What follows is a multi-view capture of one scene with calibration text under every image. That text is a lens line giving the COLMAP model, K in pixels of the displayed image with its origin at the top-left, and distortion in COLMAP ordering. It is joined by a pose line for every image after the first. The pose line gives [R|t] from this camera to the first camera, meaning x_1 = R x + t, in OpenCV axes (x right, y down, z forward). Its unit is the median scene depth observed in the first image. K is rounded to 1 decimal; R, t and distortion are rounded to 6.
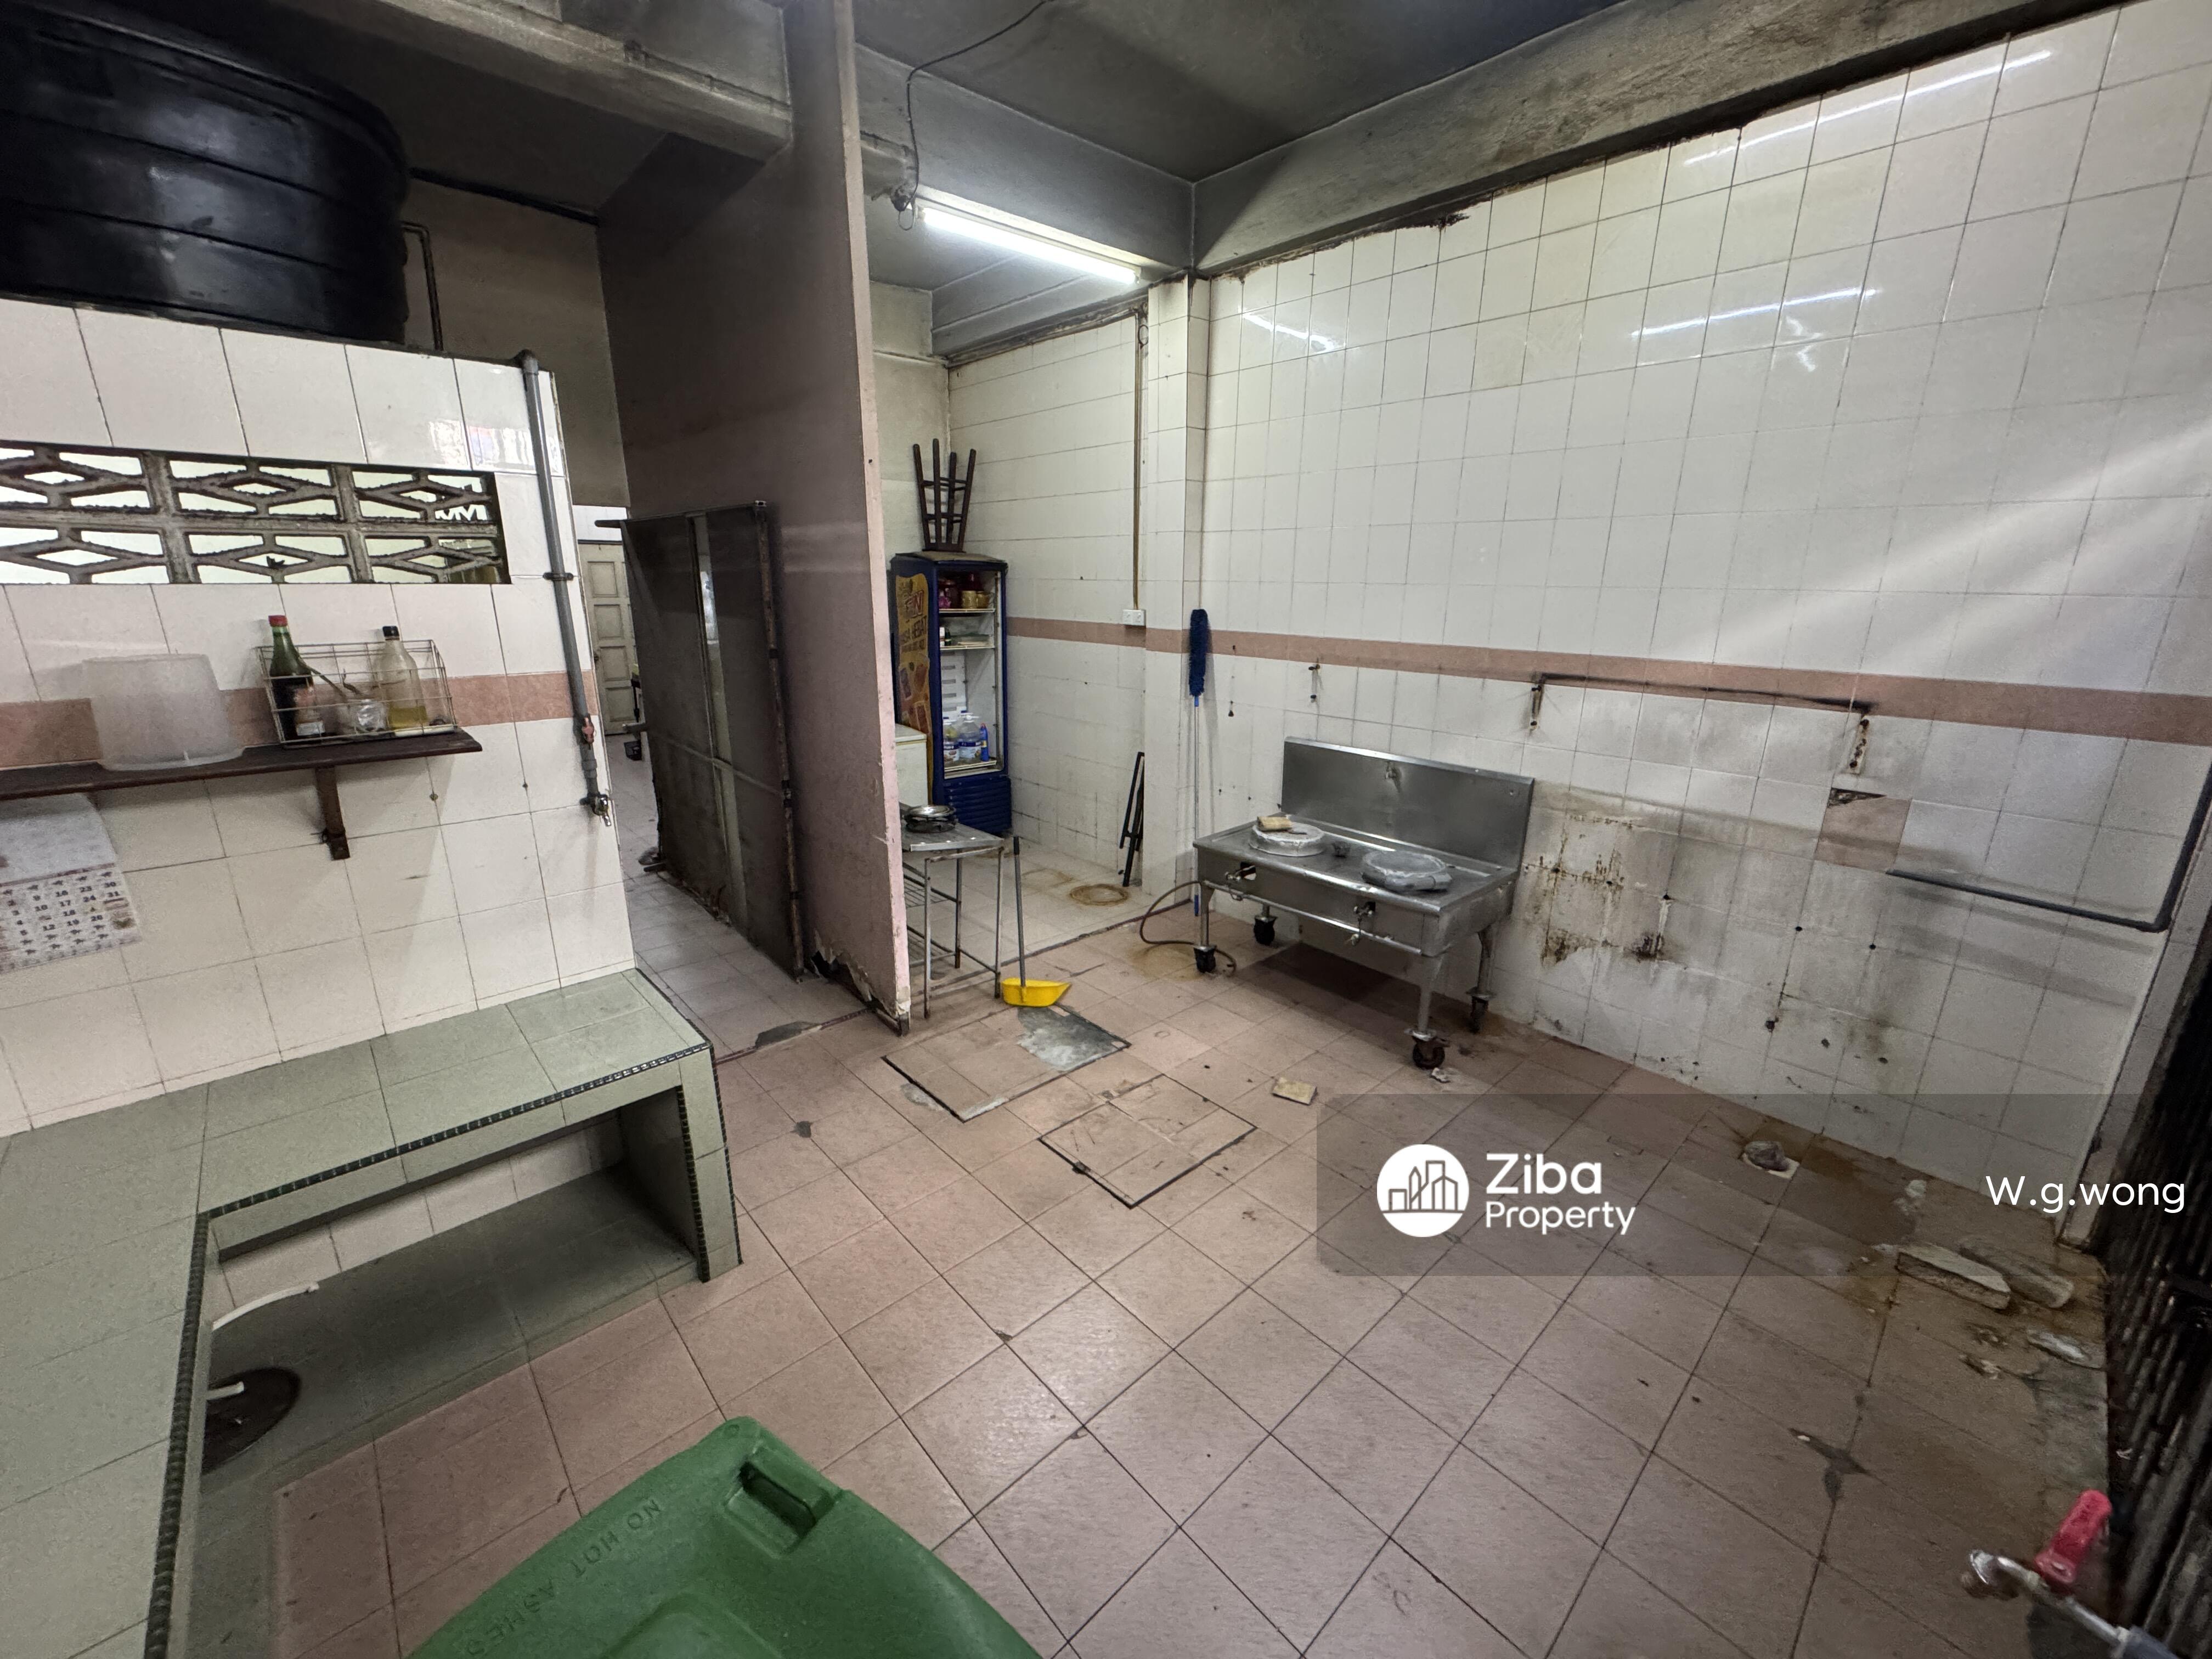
lens RADIAL K [[879.1, 0, 1102.9], [0, 879.1, 826.1], [0, 0, 1]] dist [0.000718, -0.000610]
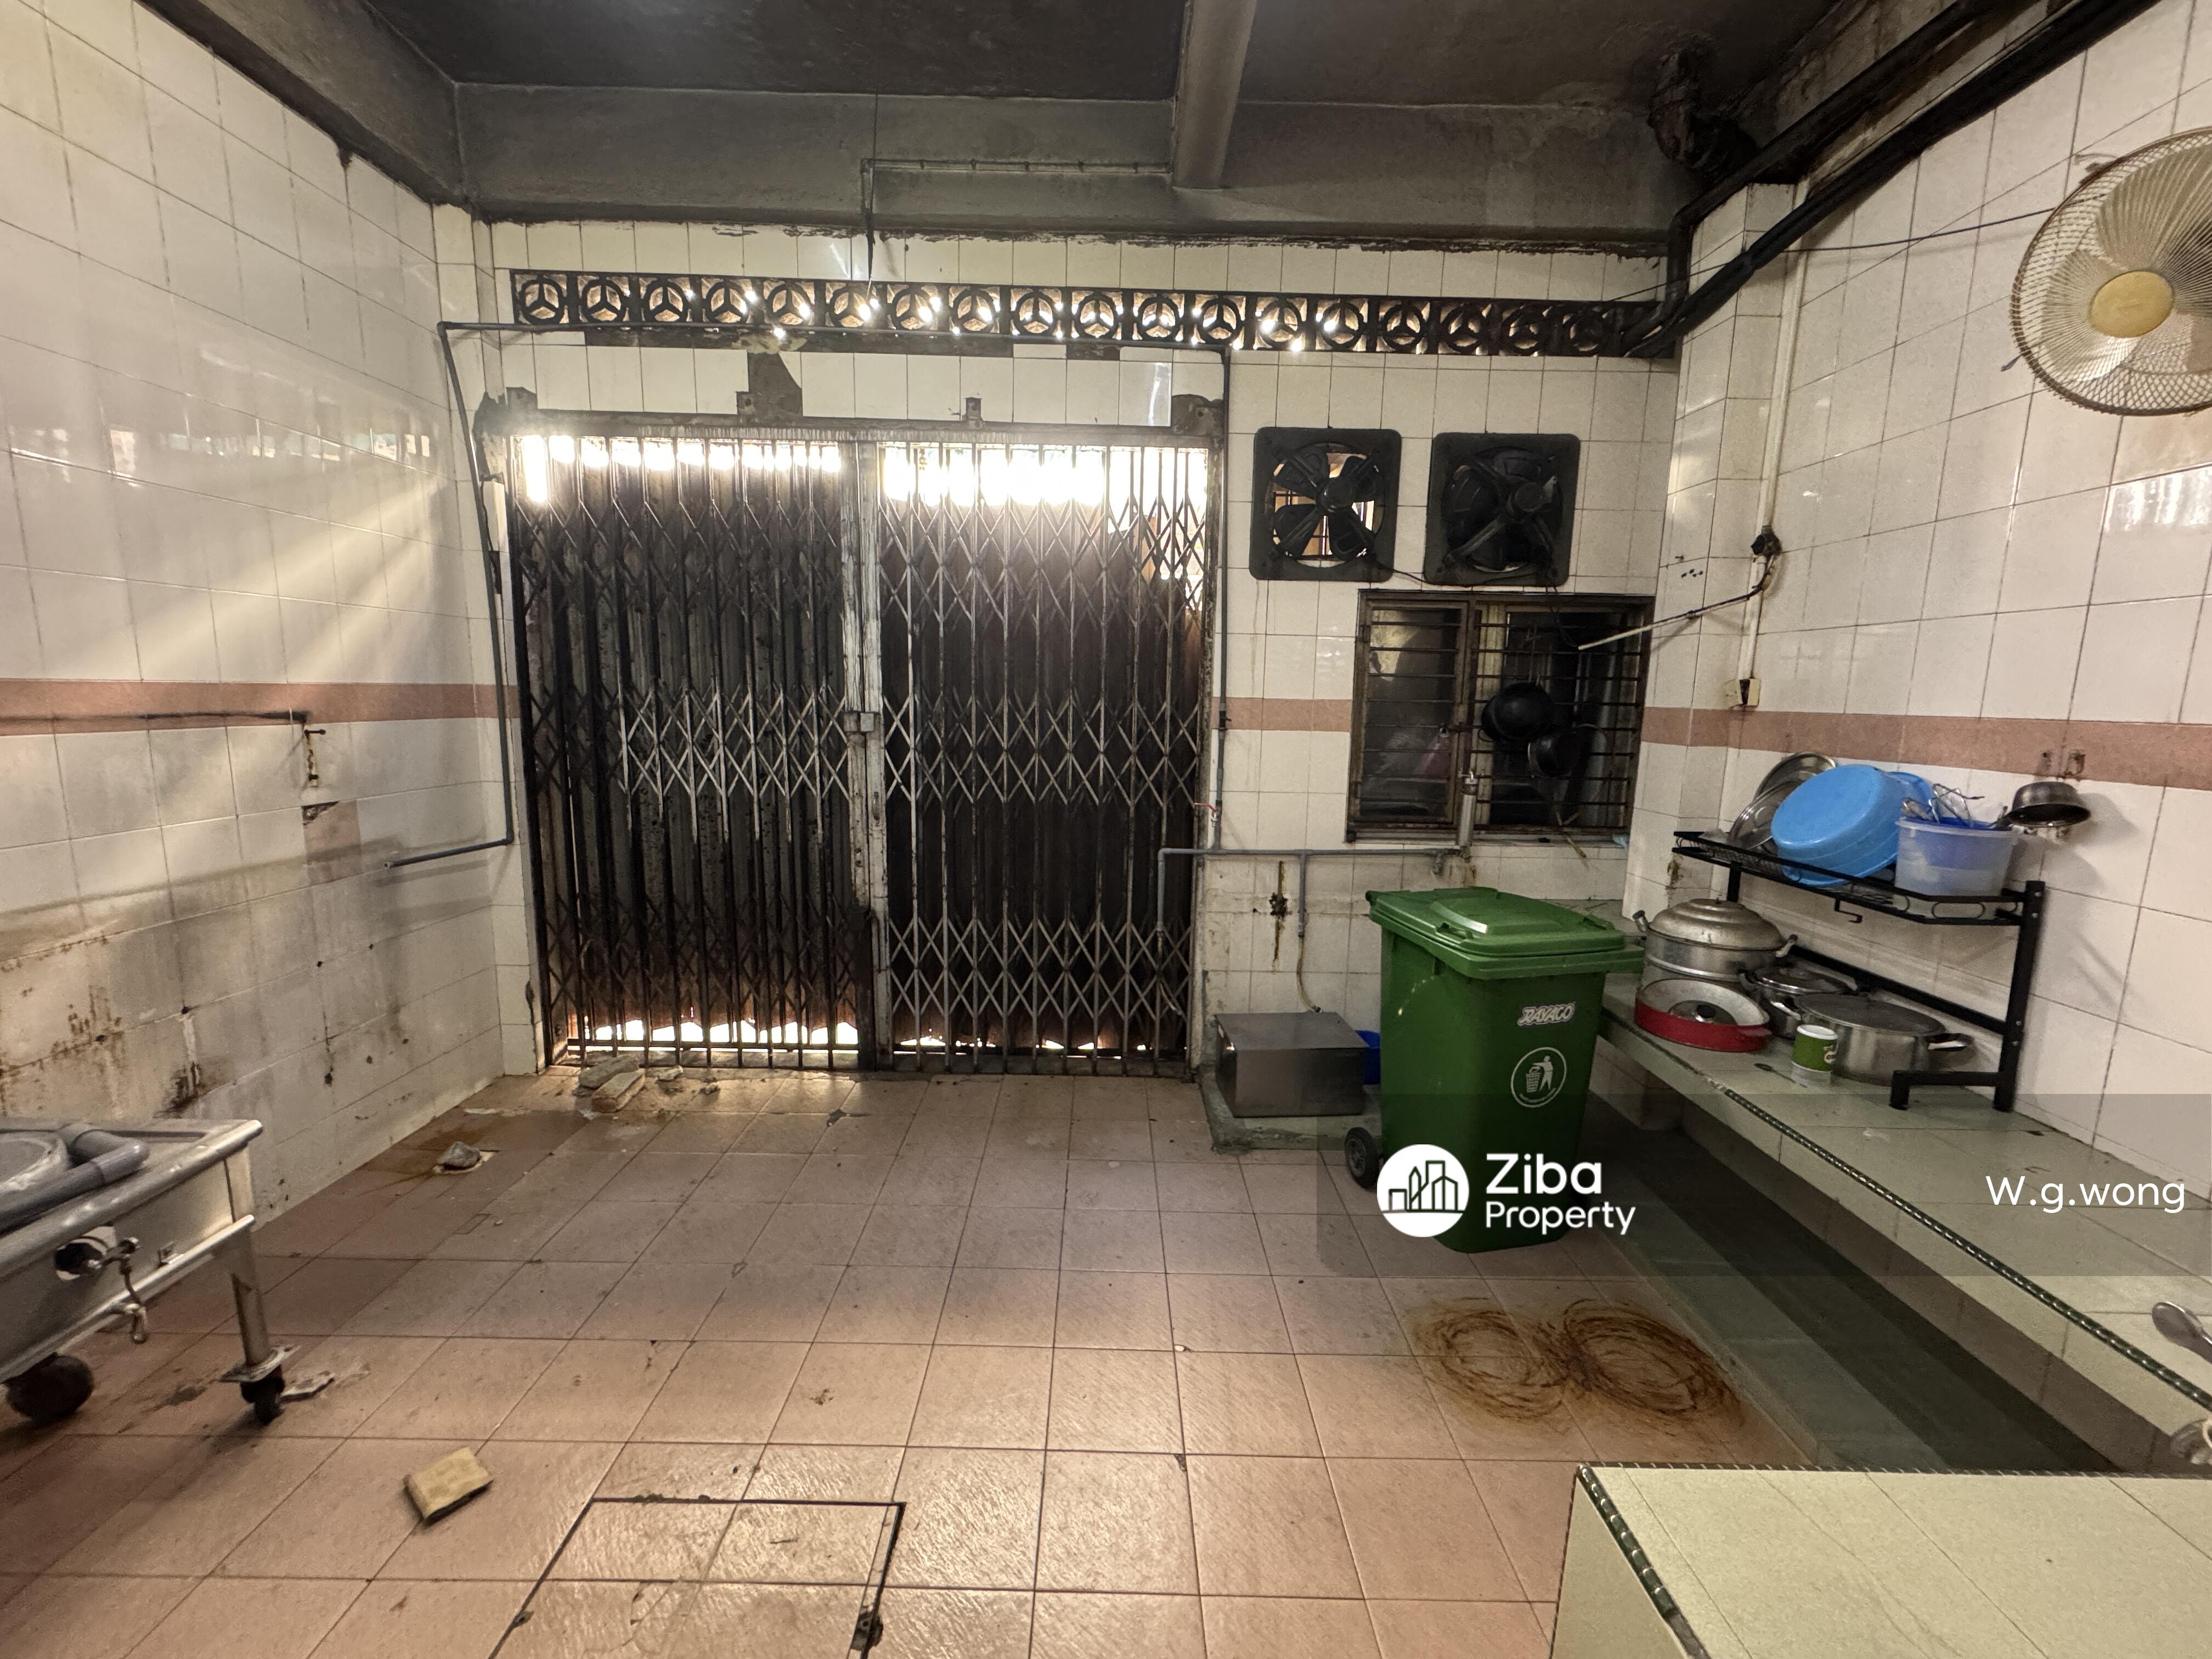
lens RADIAL K [[879.1, 0, 1102.9], [0, 879.1, 826.1], [0, 0, 1]] dist [0.000718, -0.000610]
pose [[-0.738310, -0.127358, 0.662328, -0.401219], [0.157223, 0.922458, 0.352637, -0.213349], [-0.655881, 0.364489, -0.661036, 1.041091]]
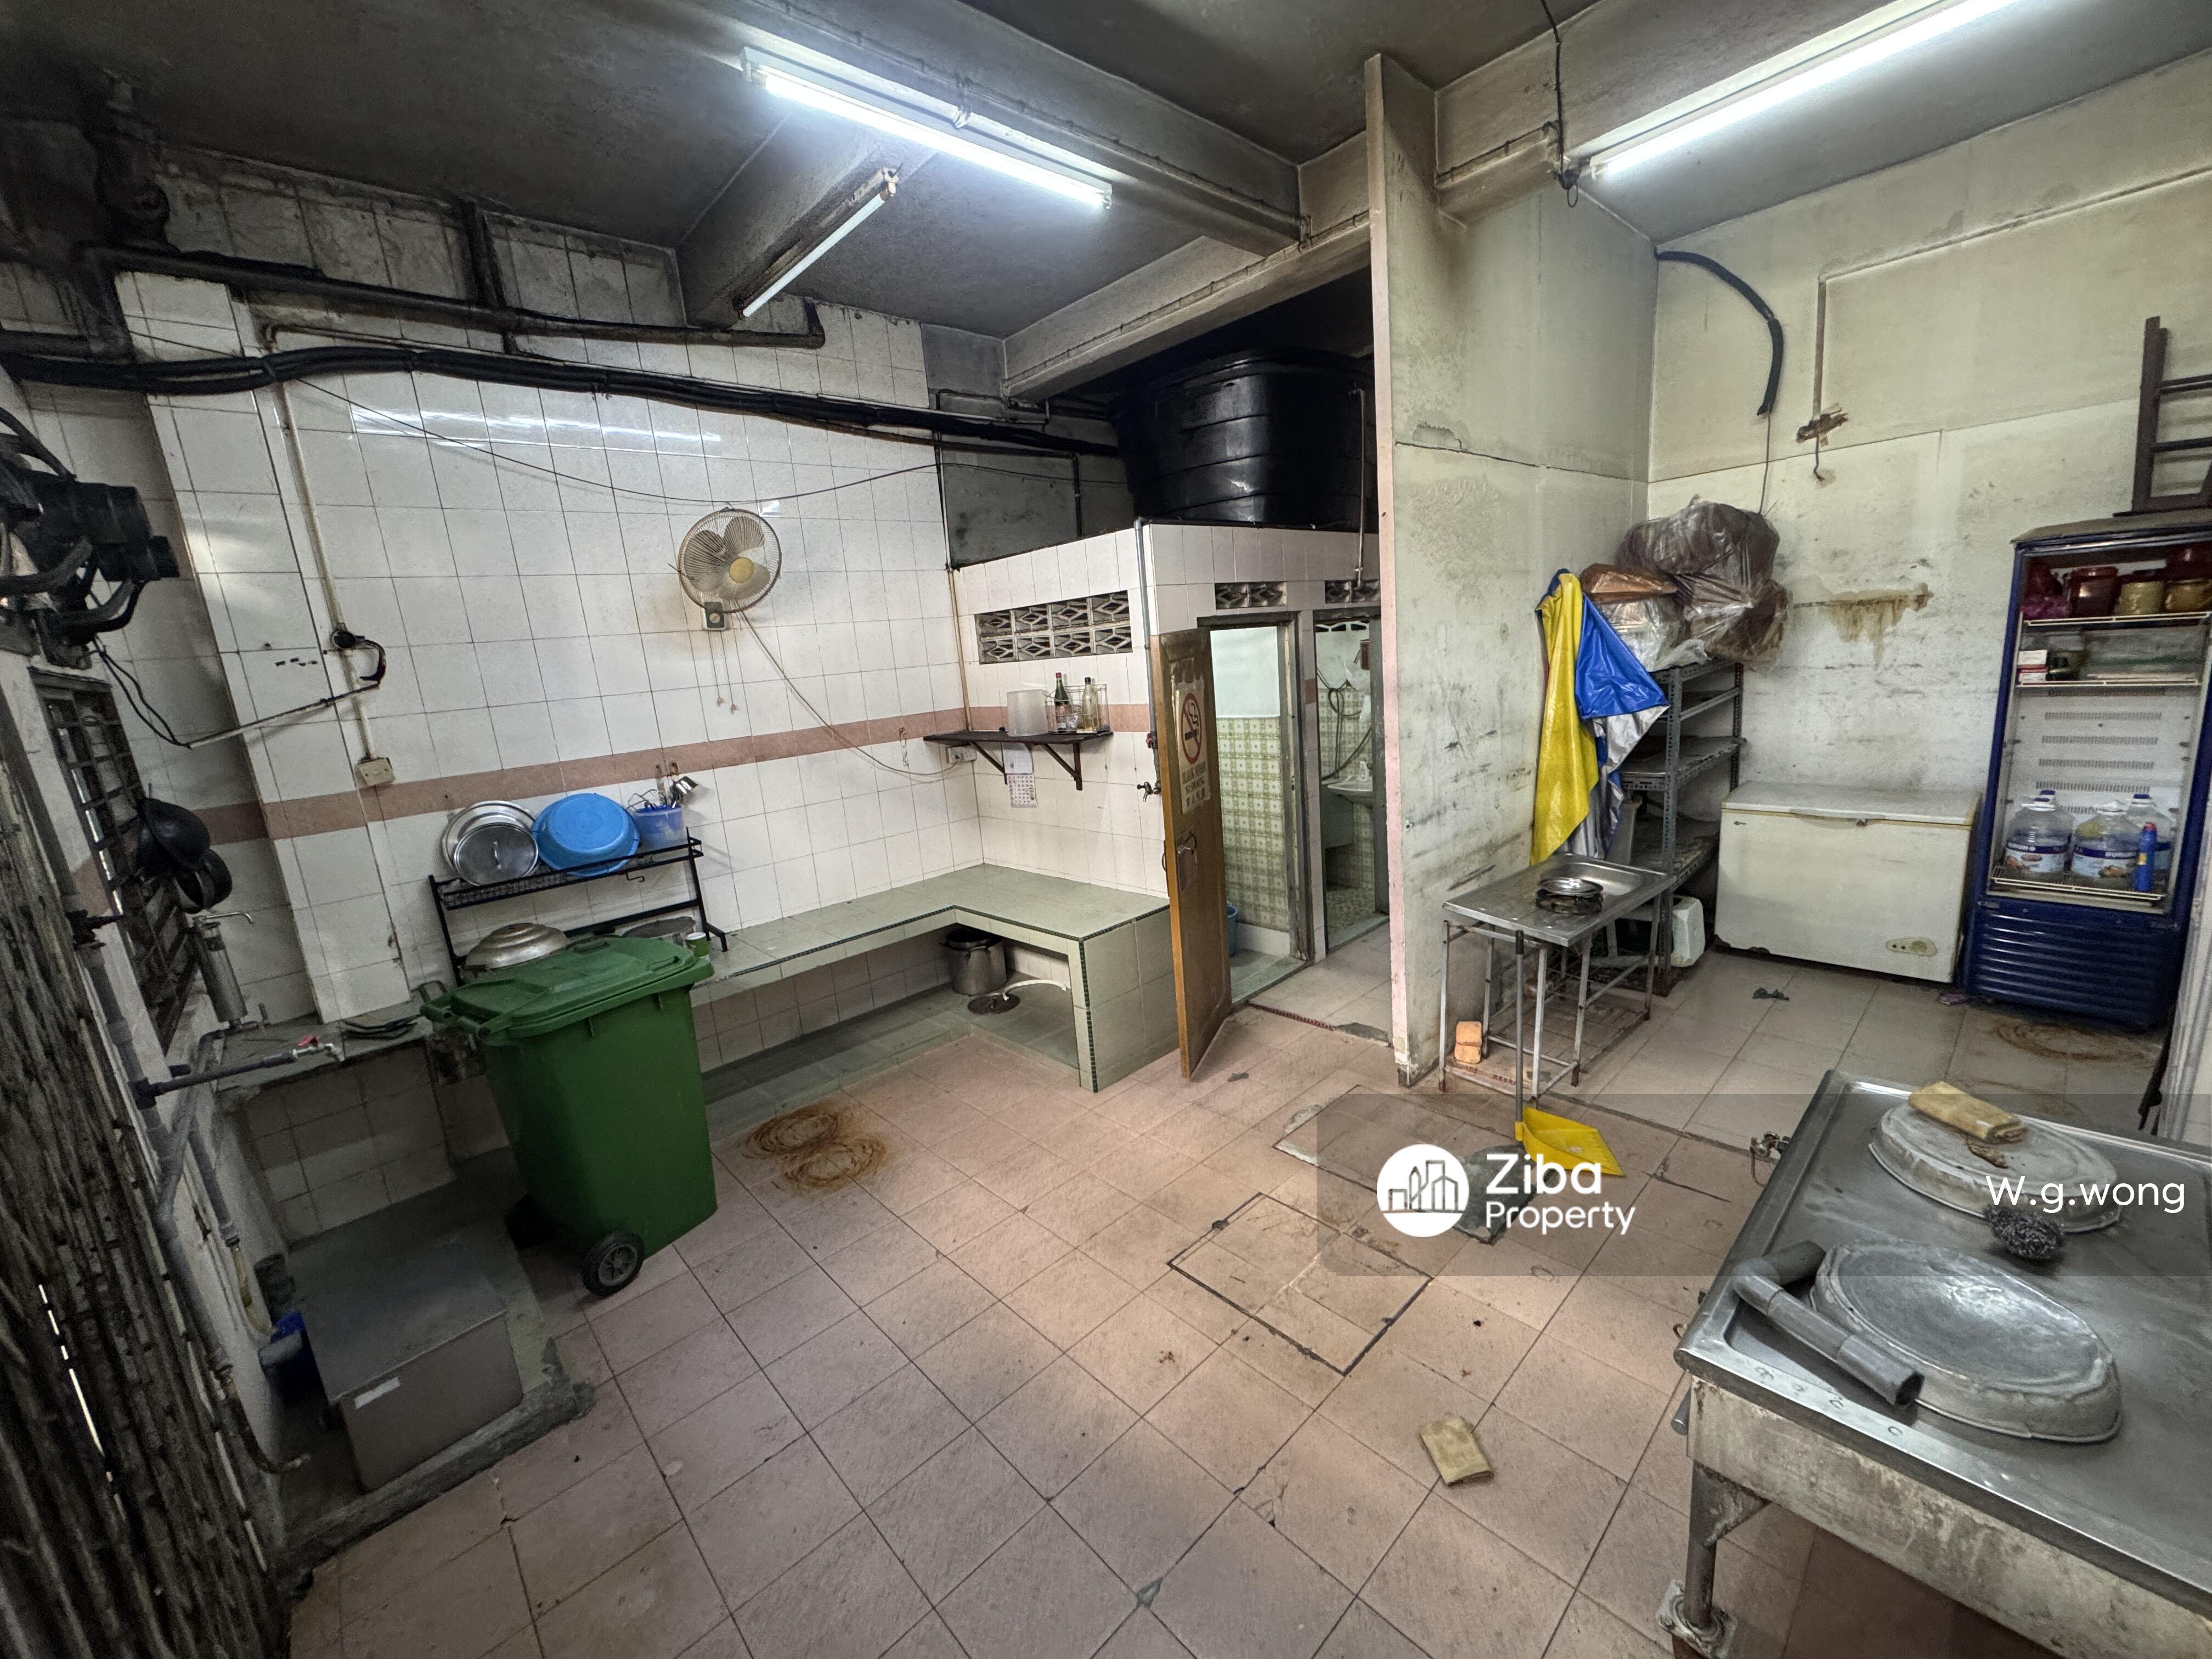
lens RADIAL K [[876.9, 0, 1105.6], [0, 876.9, 826.8], [0, 0, 1]] dist [-0.002153, -0.000611]
pose [[0.007385, 0.191841, -0.981398, 0.825513], [-0.187864, 0.964216, 0.187069, -0.197374], [0.982167, 0.182988, 0.043161, 0.720325]]
